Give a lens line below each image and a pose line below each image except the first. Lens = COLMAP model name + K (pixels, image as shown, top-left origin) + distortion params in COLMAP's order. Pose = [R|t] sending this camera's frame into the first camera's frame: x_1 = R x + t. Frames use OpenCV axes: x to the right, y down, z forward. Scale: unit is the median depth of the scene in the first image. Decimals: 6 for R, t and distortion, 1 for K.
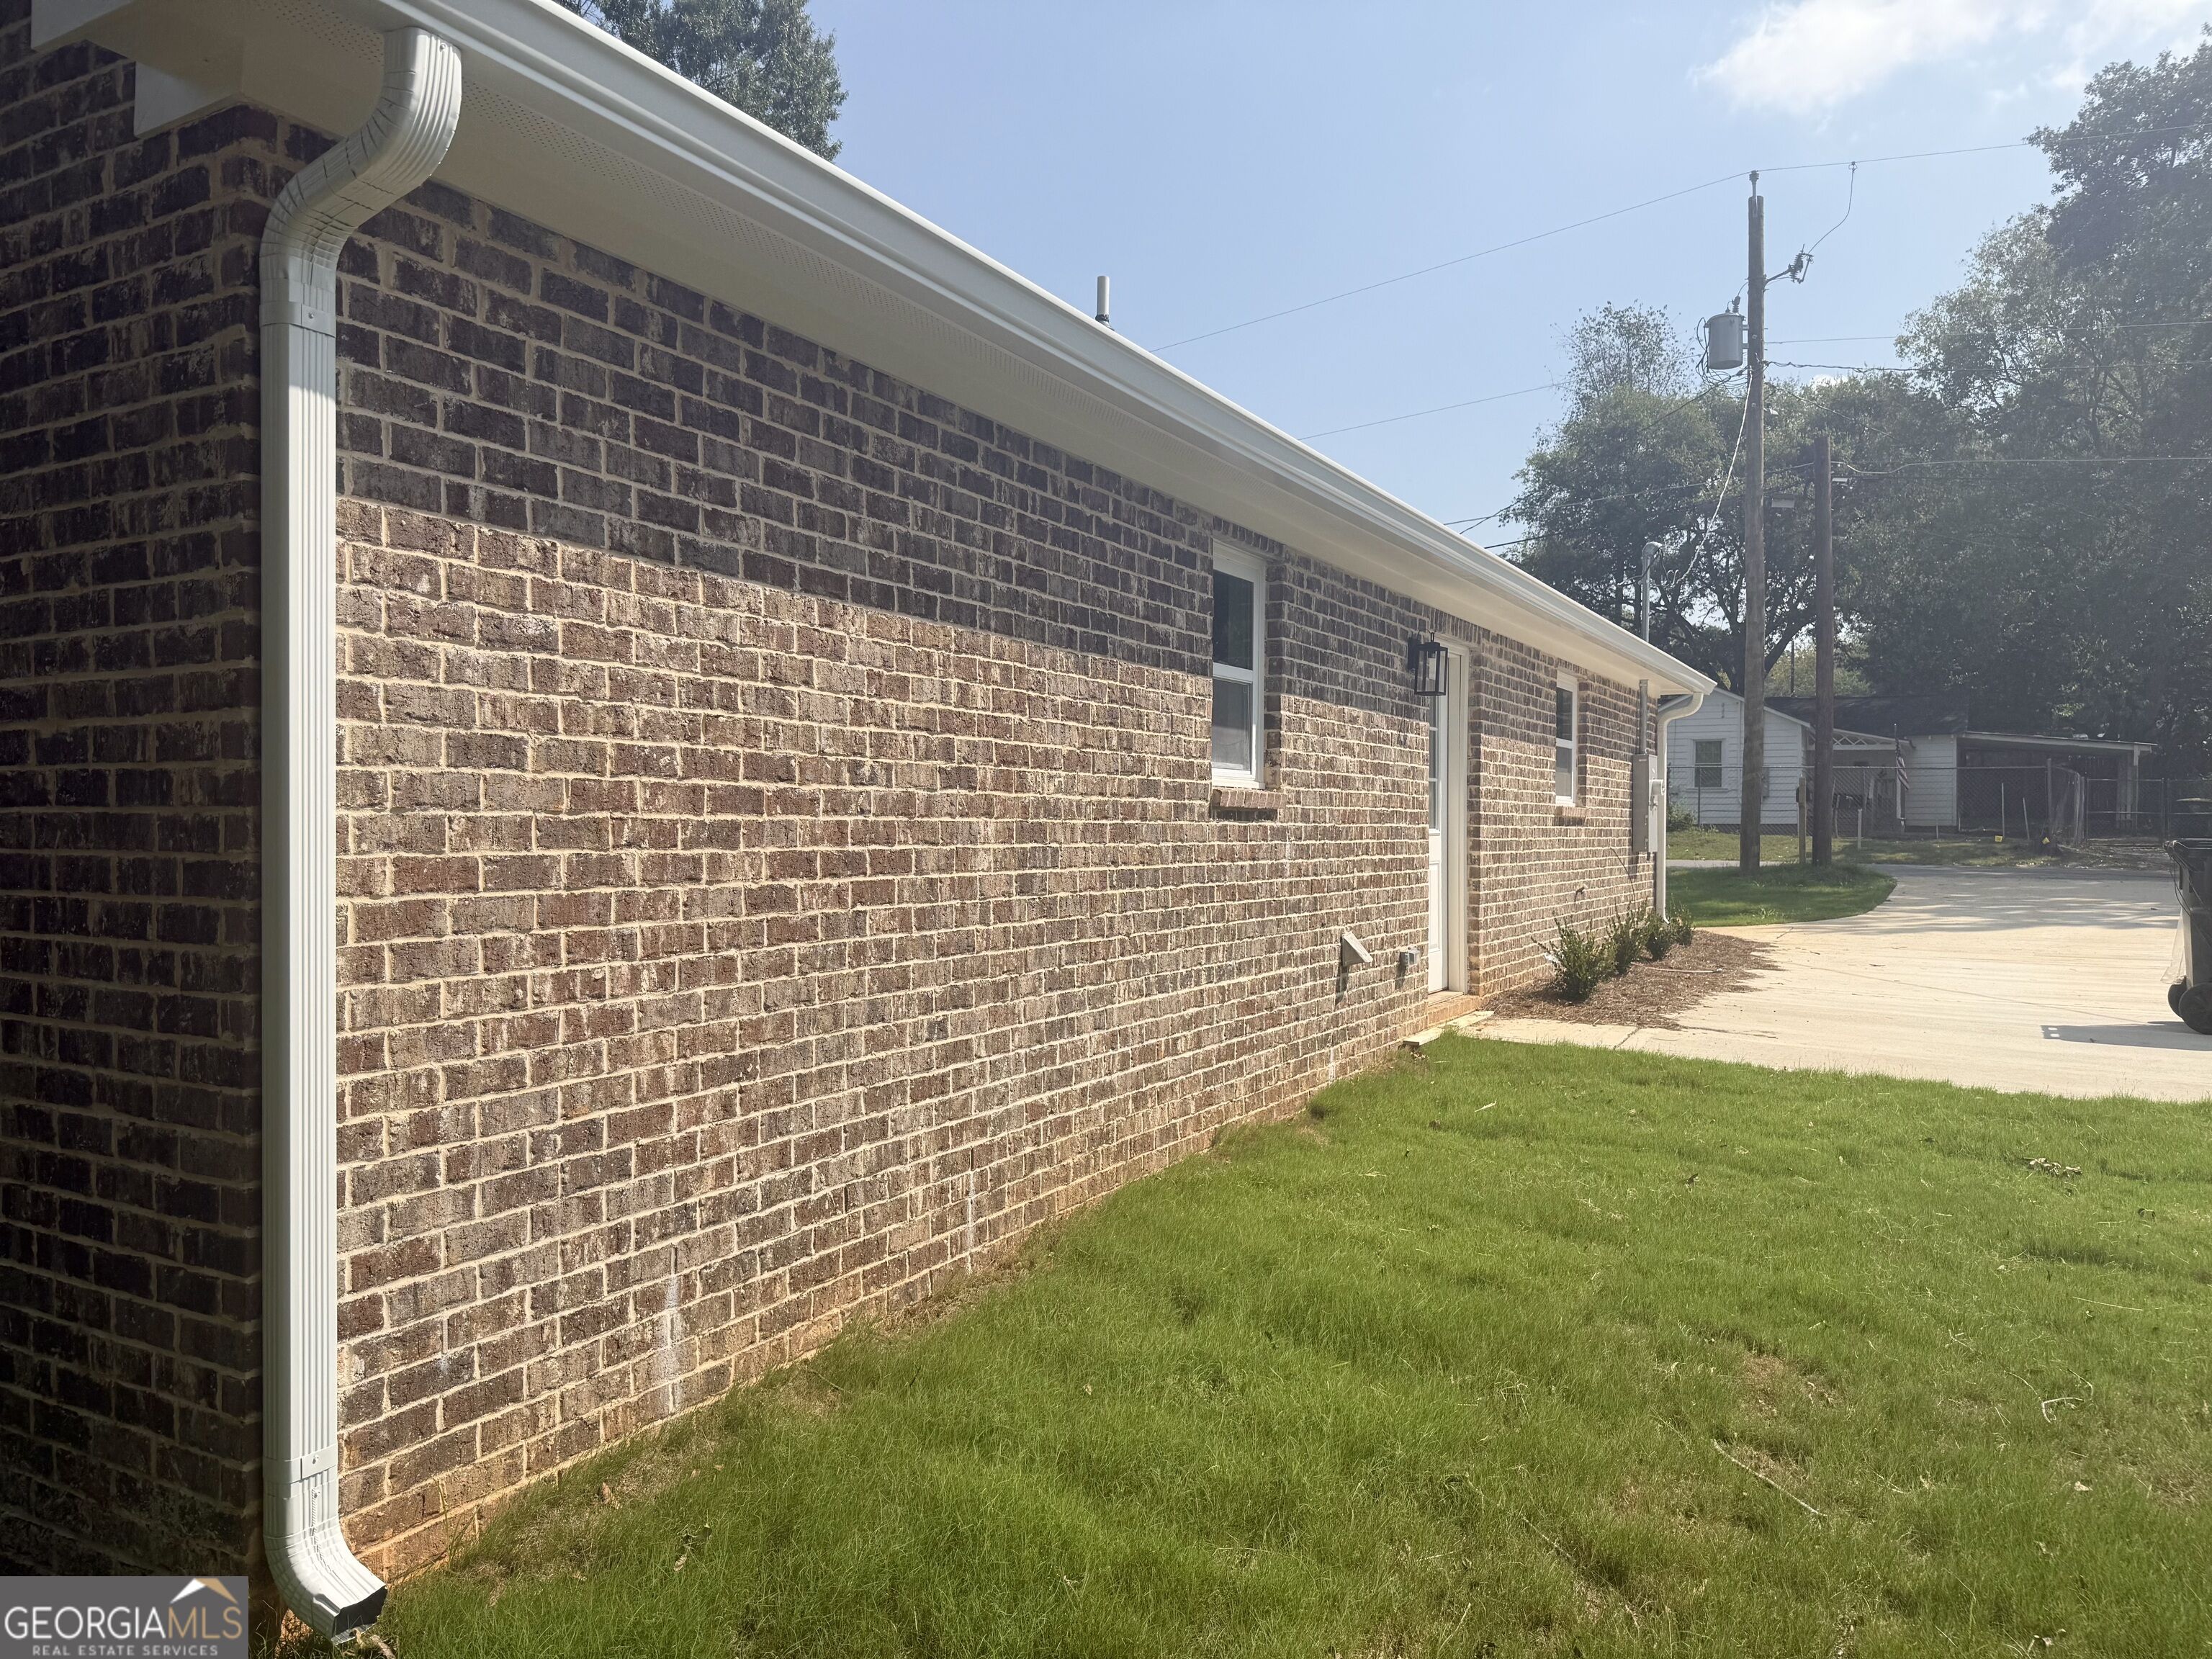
lens RADIAL K [[1551.3, 0, 1106.7], [0, 1551.3, 832.1], [0, 0, 1]] dist [0.098784, -0.117620]
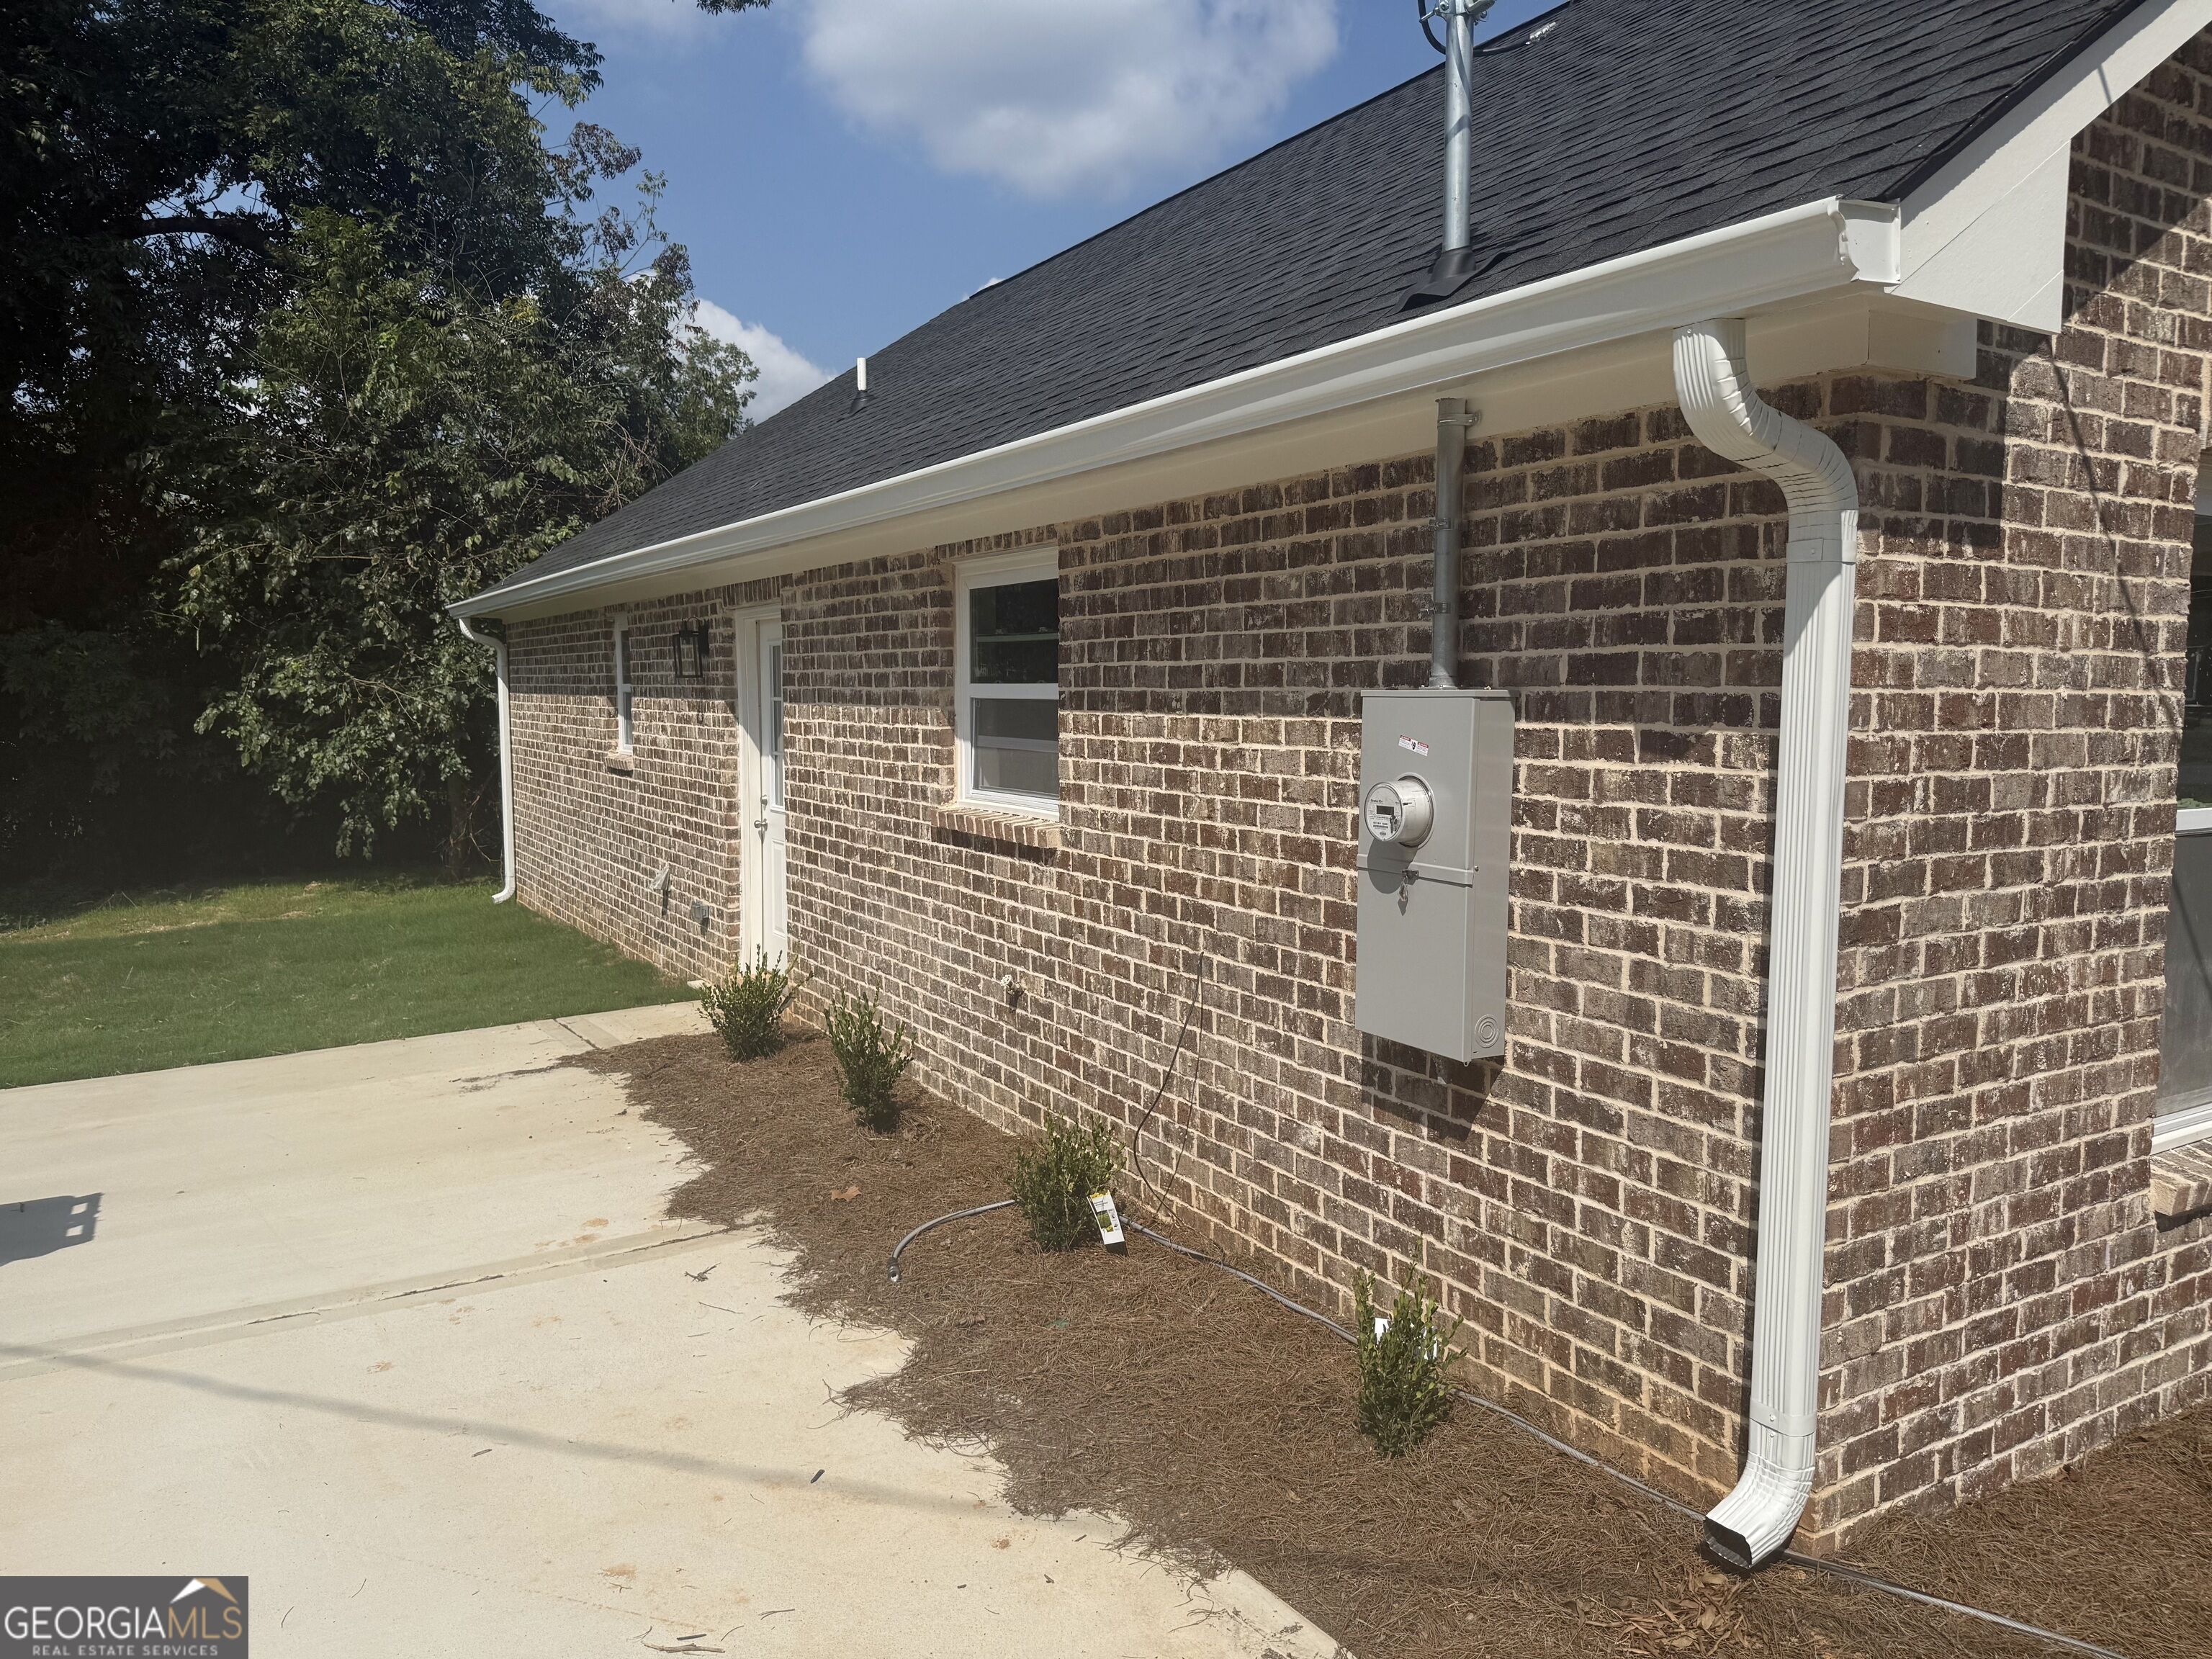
lens RADIAL K [[1551.3, 0, 1118.0], [0, 1551.3, 828.2], [0, 0, 1]] dist [0.098784, -0.117620]
pose [[-0.511753, 0.062030, -0.856891, 0.837575], [-0.017424, 0.996436, 0.082538, -0.065570], [0.858956, 0.057169, -0.508848, 1.525458]]
